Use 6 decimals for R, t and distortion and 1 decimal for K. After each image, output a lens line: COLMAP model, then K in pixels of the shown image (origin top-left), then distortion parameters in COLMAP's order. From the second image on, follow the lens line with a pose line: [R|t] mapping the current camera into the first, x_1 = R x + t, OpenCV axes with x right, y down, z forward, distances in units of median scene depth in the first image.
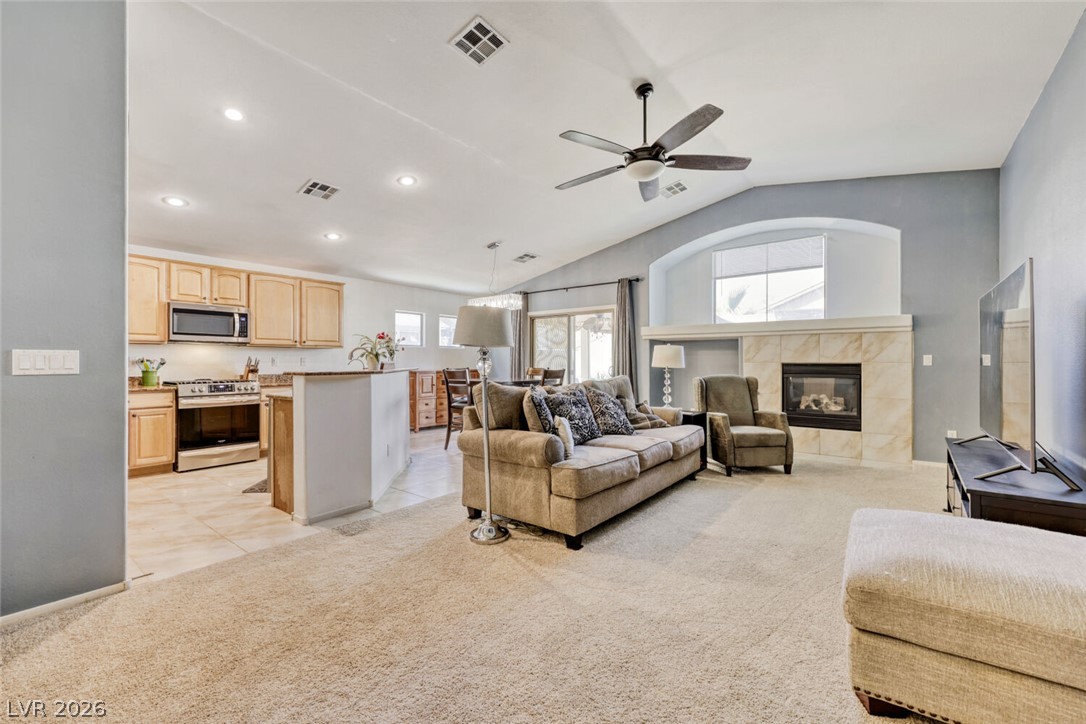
lens RADIAL K [[442.9, 0, 544.1], [0, 442.9, 360.2], [0, 0, 1]] dist [0.004346, 0.000712]
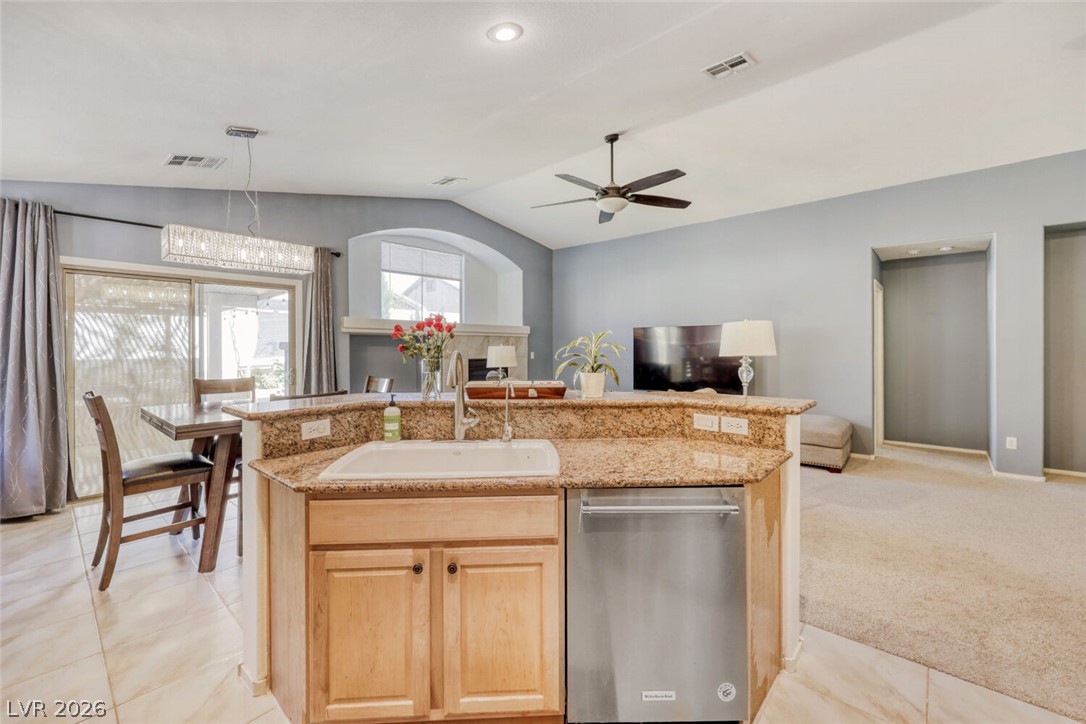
lens RADIAL K [[442.9, 0, 542.2], [0, 442.9, 348.5], [0, 0, 1]] dist [0.004346, 0.000712]
pose [[0.072636, -0.005788, 0.997342, -0.685736], [-0.004319, 0.999972, 0.006118, -0.032350], [-0.997349, -0.004752, 0.072609, 0.770350]]
